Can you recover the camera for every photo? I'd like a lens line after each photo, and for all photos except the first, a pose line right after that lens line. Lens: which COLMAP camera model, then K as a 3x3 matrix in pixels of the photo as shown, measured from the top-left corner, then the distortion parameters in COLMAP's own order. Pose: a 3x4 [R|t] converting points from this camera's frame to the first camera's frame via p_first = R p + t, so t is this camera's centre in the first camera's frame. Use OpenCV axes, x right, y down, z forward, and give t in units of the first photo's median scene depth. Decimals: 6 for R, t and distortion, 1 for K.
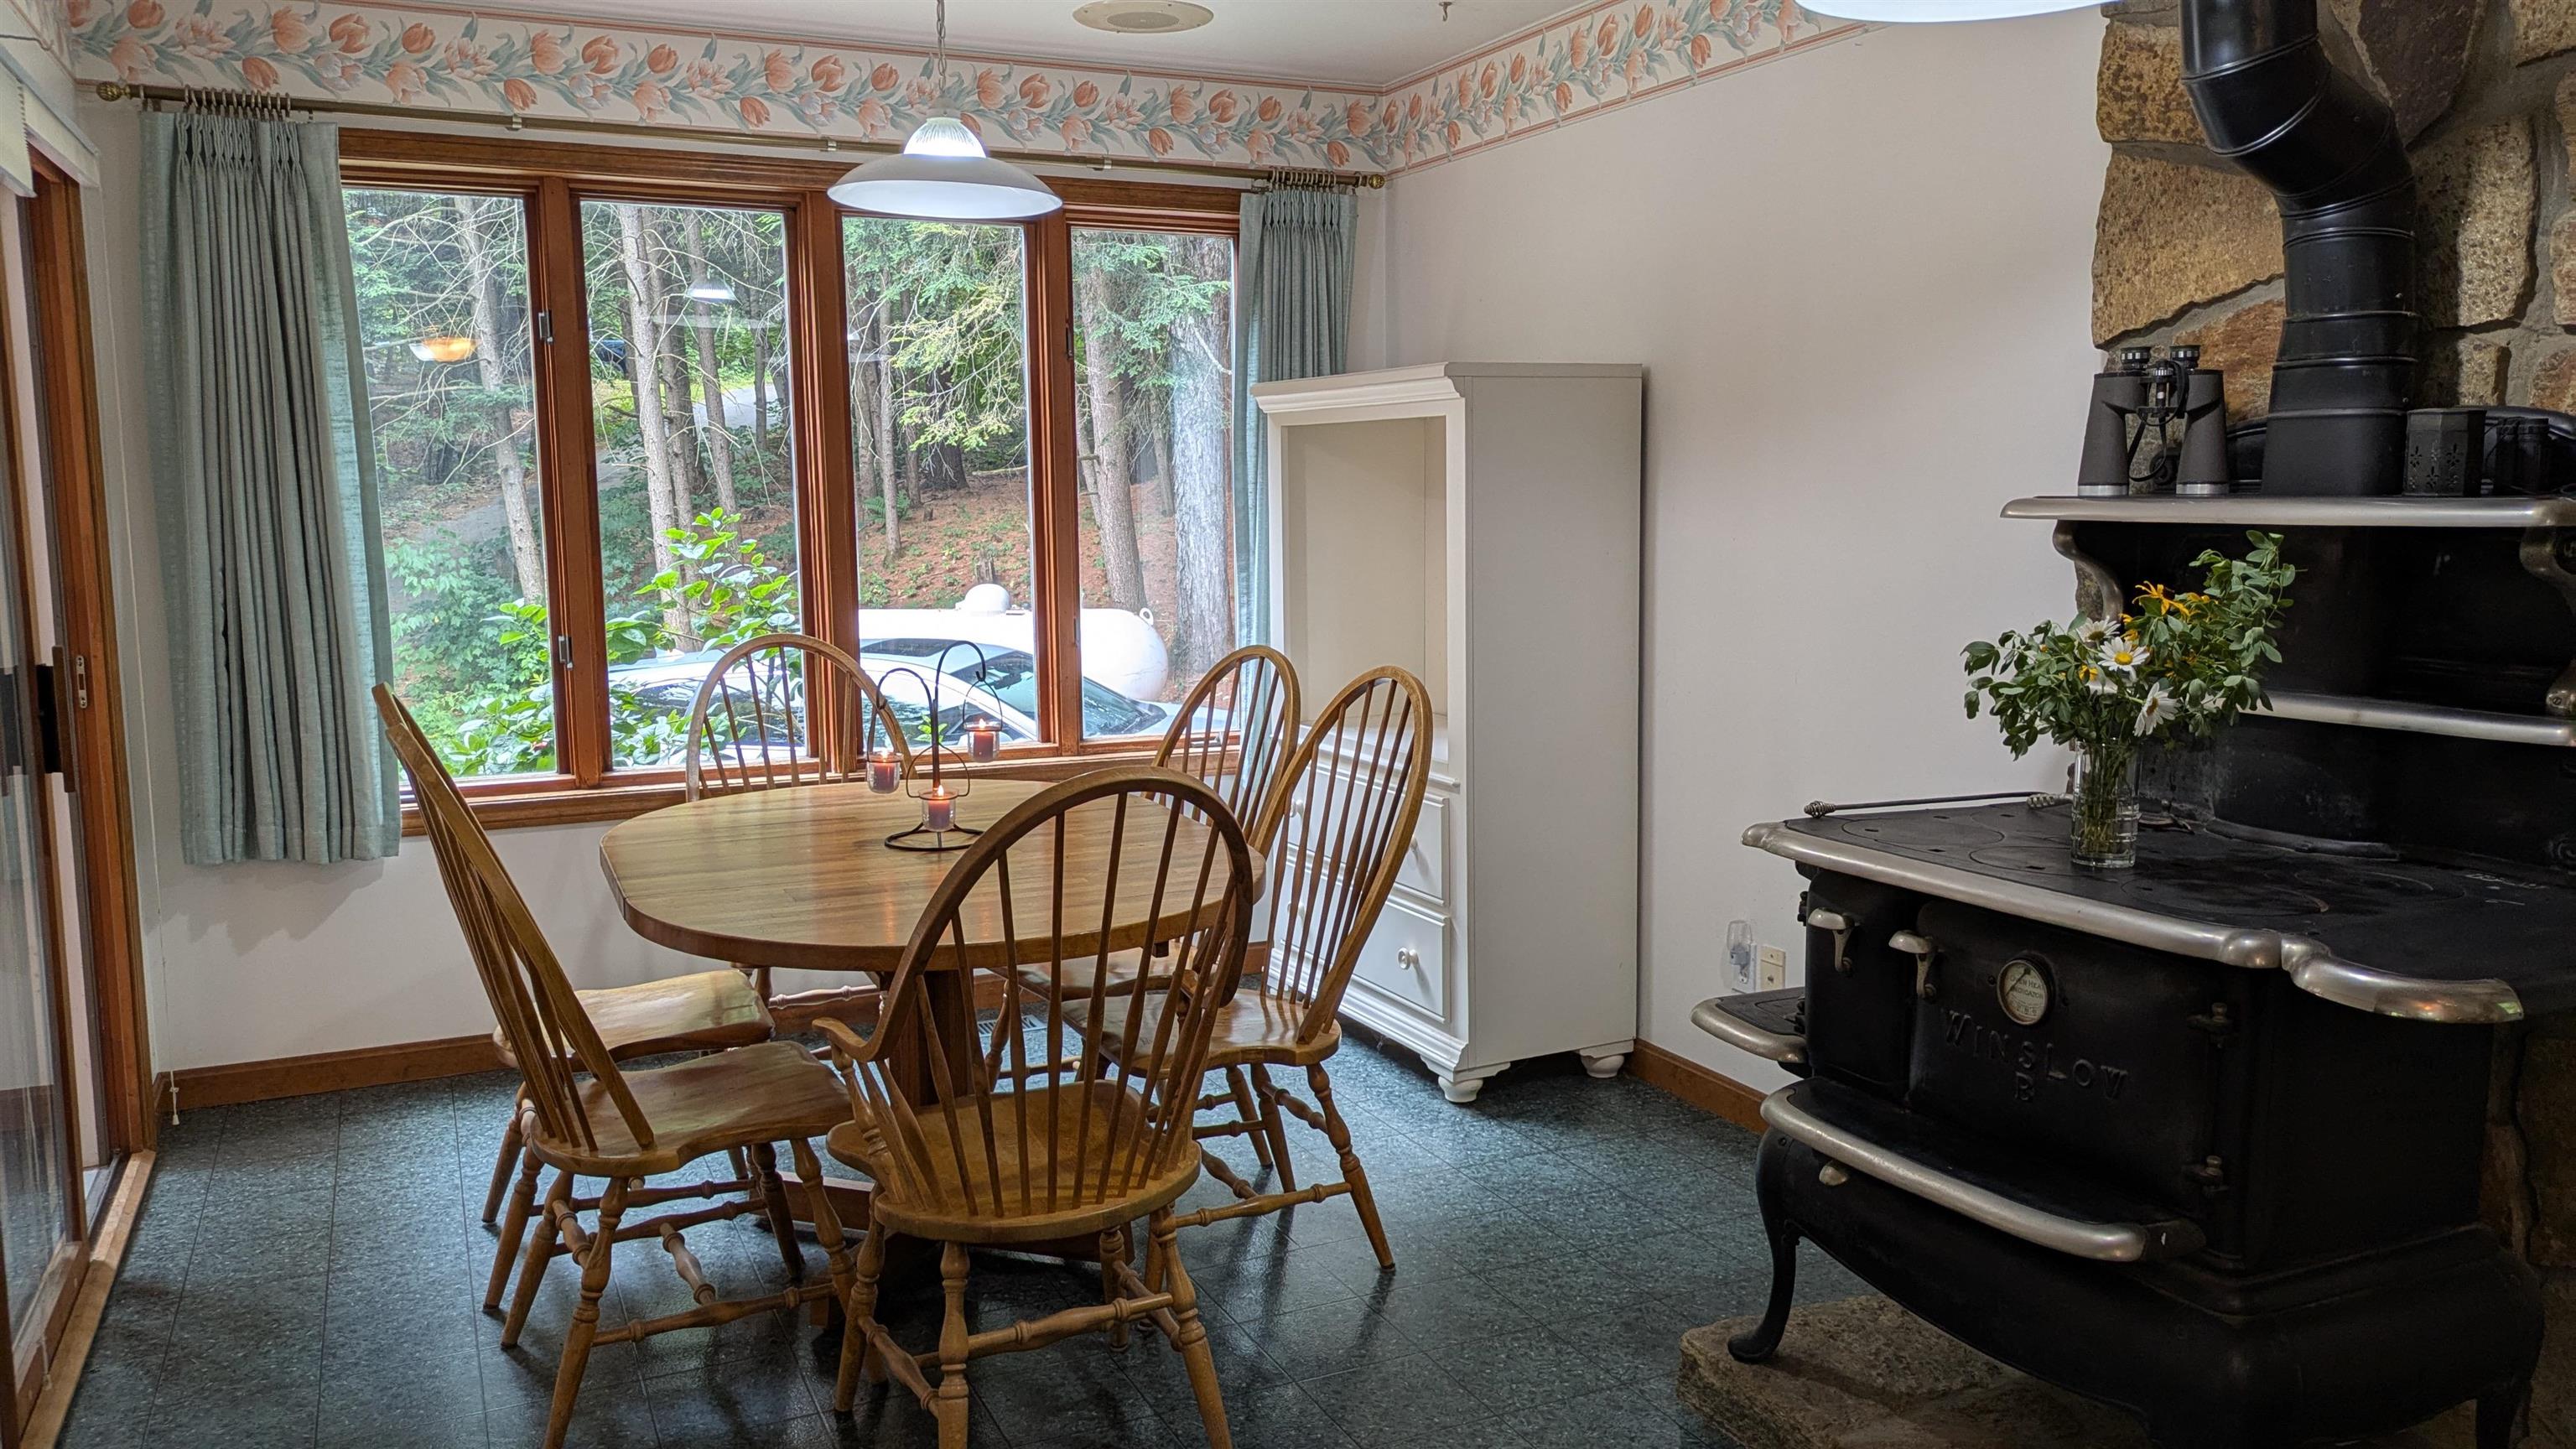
lens RADIAL K [[1907.2, 0, 1278.7], [0, 1907.2, 726.1], [0, 0, 1]] dist [0.010196, -0.000103]
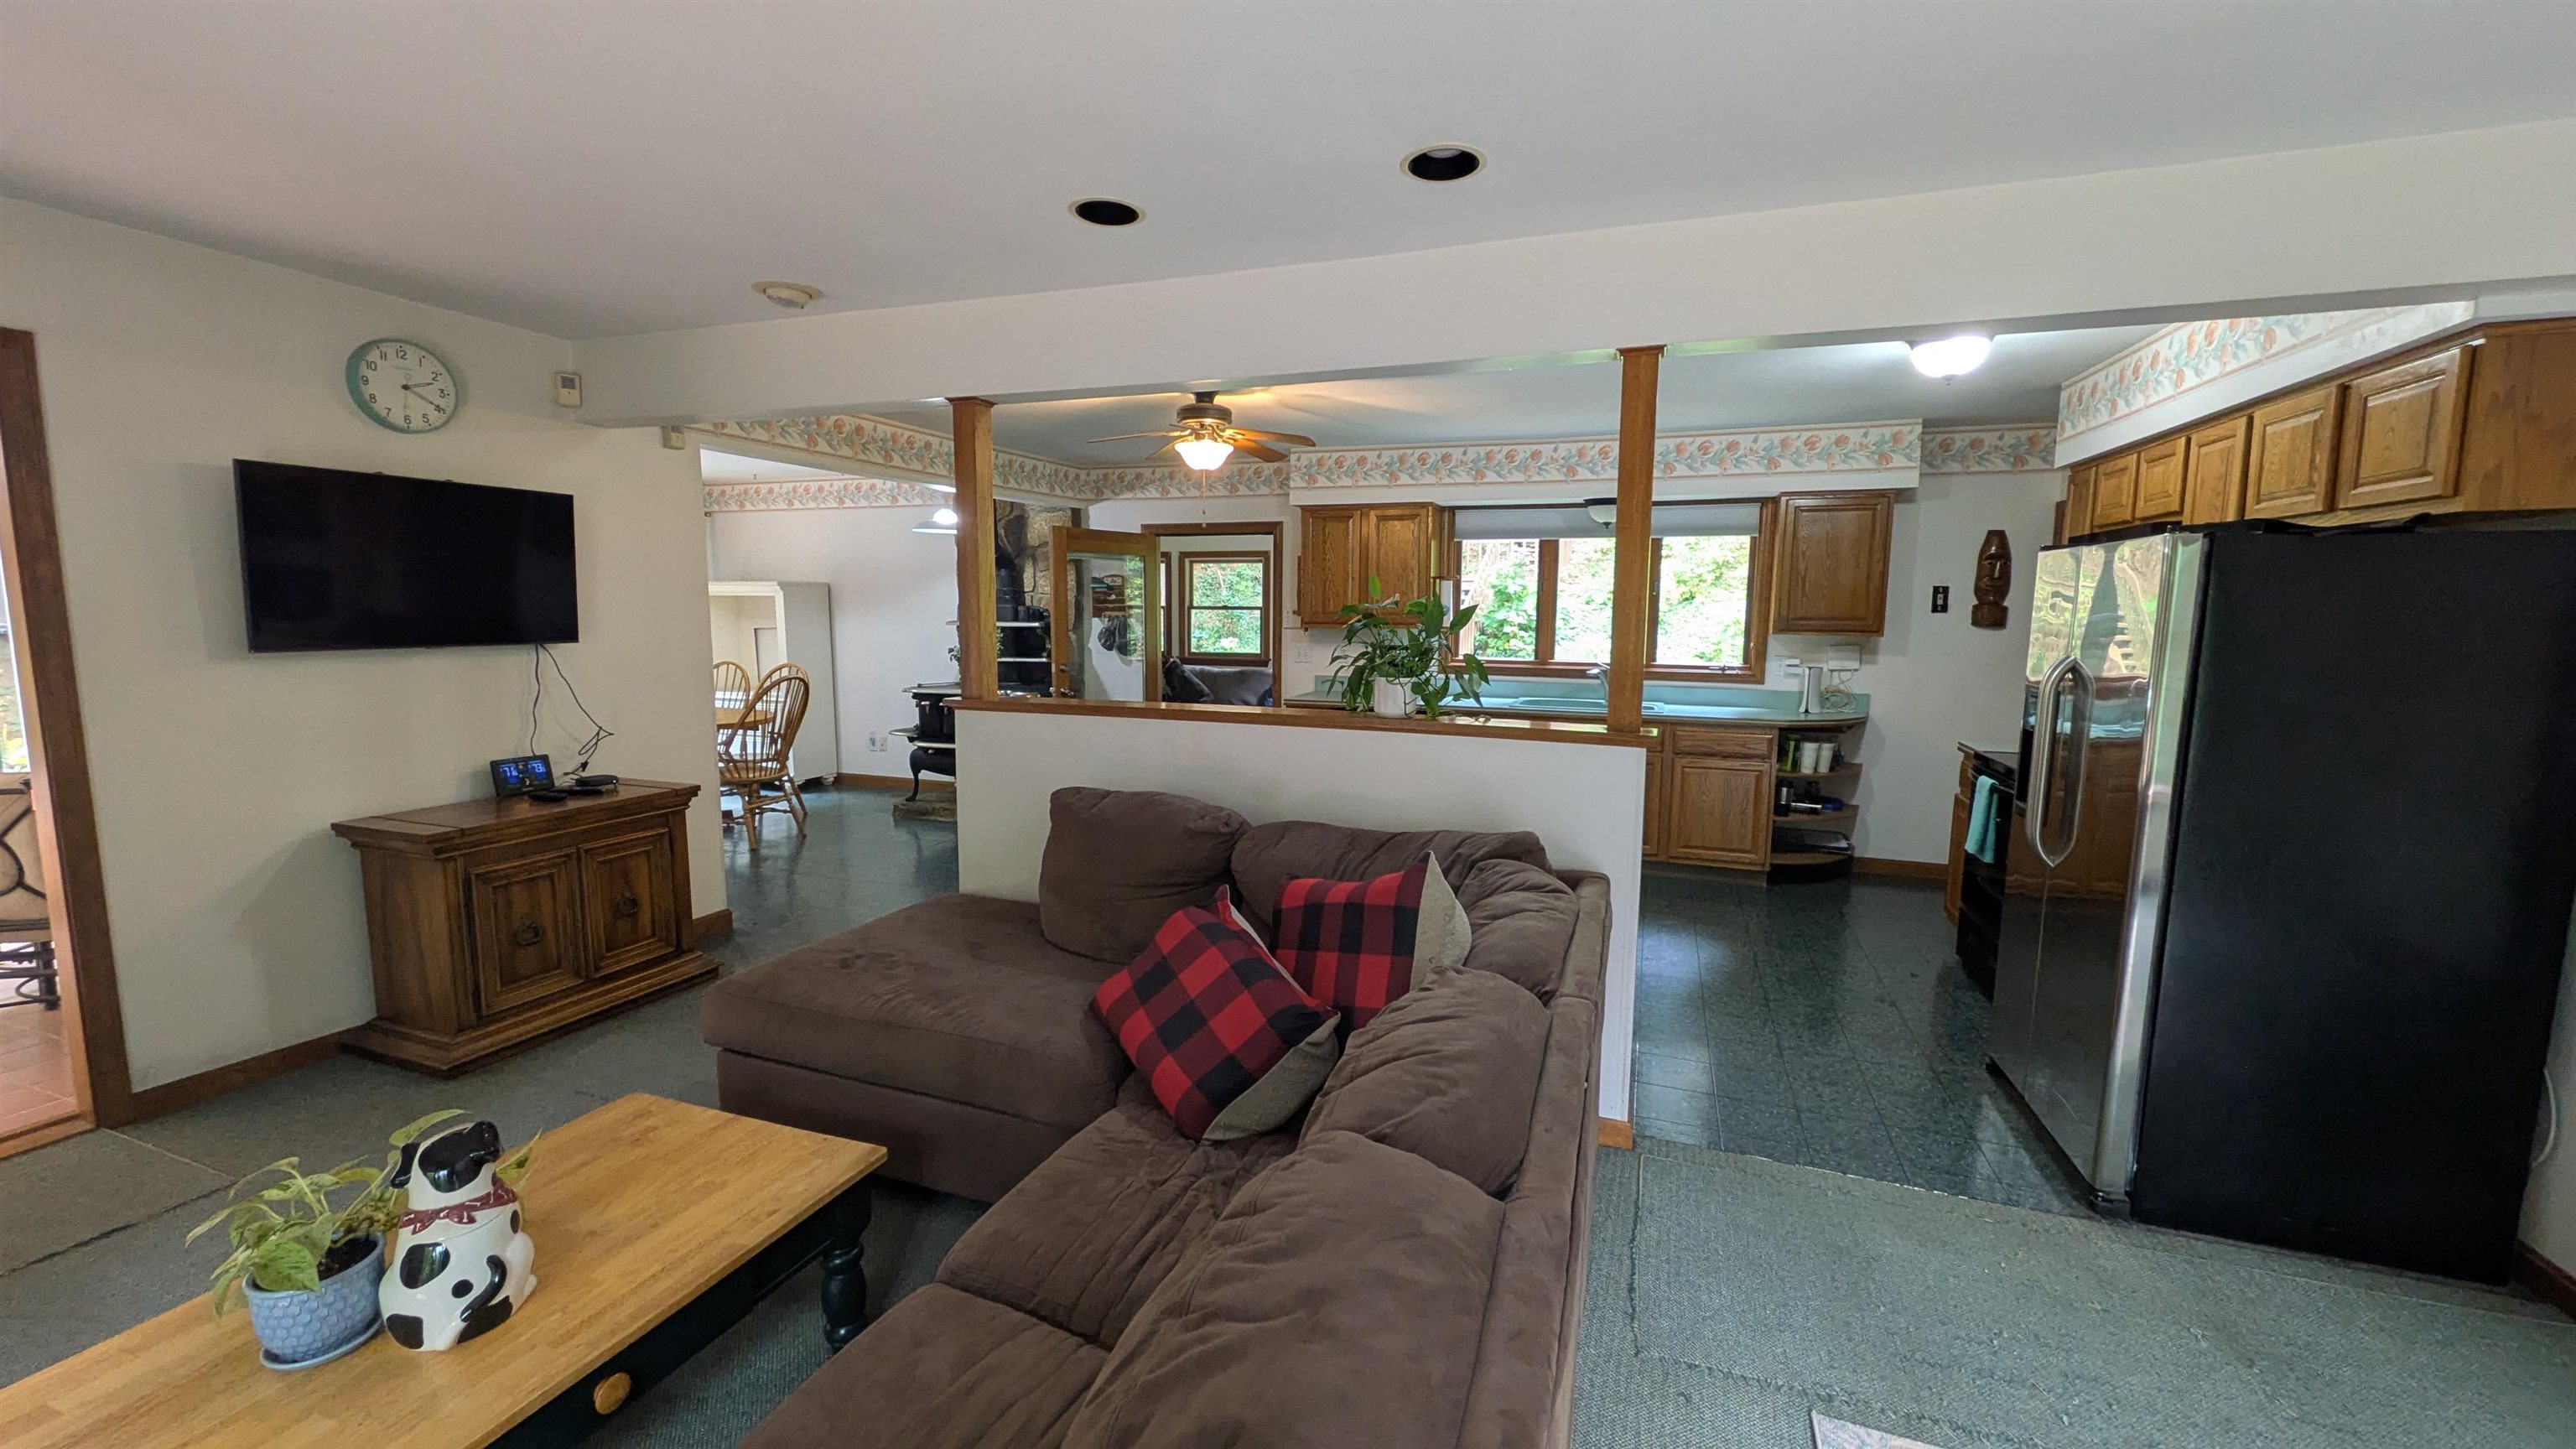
lens RADIAL K [[1004.5, 0, 1277.0], [0, 1004.5, 727.1], [0, 0, 1]] dist [-0.000308, 0.000025]
pose [[0.704728, -0.078110, 0.705164, -0.962727], [0.079518, 0.996355, 0.030896, 0.156431], [-0.705007, 0.034300, 0.708370, -1.581446]]
